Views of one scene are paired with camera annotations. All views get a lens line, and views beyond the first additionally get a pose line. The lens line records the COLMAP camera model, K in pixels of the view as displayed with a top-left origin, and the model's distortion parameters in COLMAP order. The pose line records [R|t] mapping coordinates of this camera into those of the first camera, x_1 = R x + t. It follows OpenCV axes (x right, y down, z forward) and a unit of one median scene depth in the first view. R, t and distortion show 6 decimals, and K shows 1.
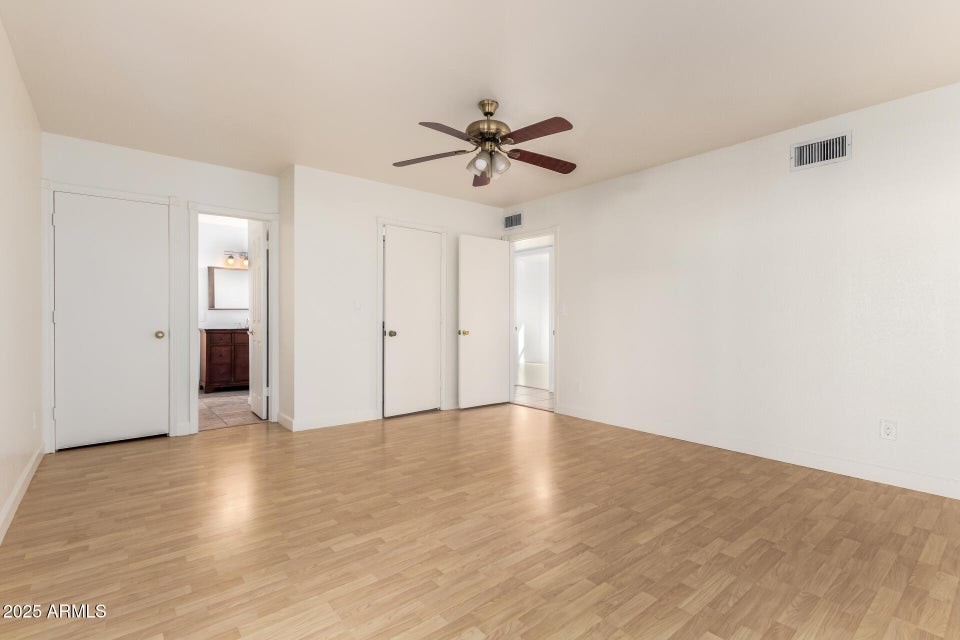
lens RADIAL K [[448.0, 0, 483.2], [0, 448.0, 318.7], [0, 0, 1]] dist [0.017315, -0.009035]
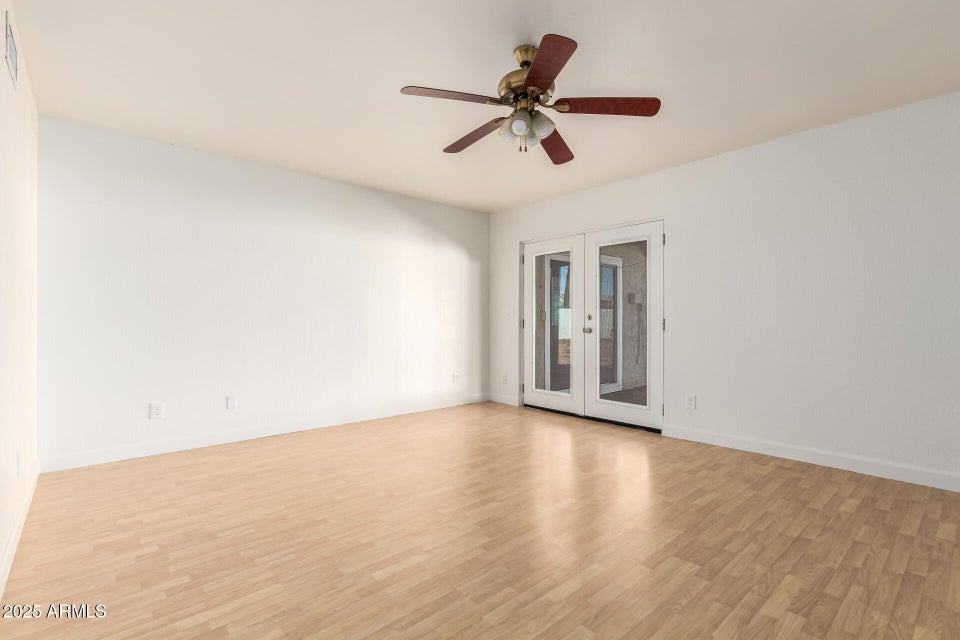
lens RADIAL K [[448.0, 0, 483.2], [0, 448.0, 318.7], [0, 0, 1]] dist [0.017315, -0.009035]
pose [[-0.999288, -0.001276, -0.037715, 0.112535], [-0.001241, 0.999999, -0.000957, -0.005141], [0.037716, -0.000910, -0.999288, 1.774957]]
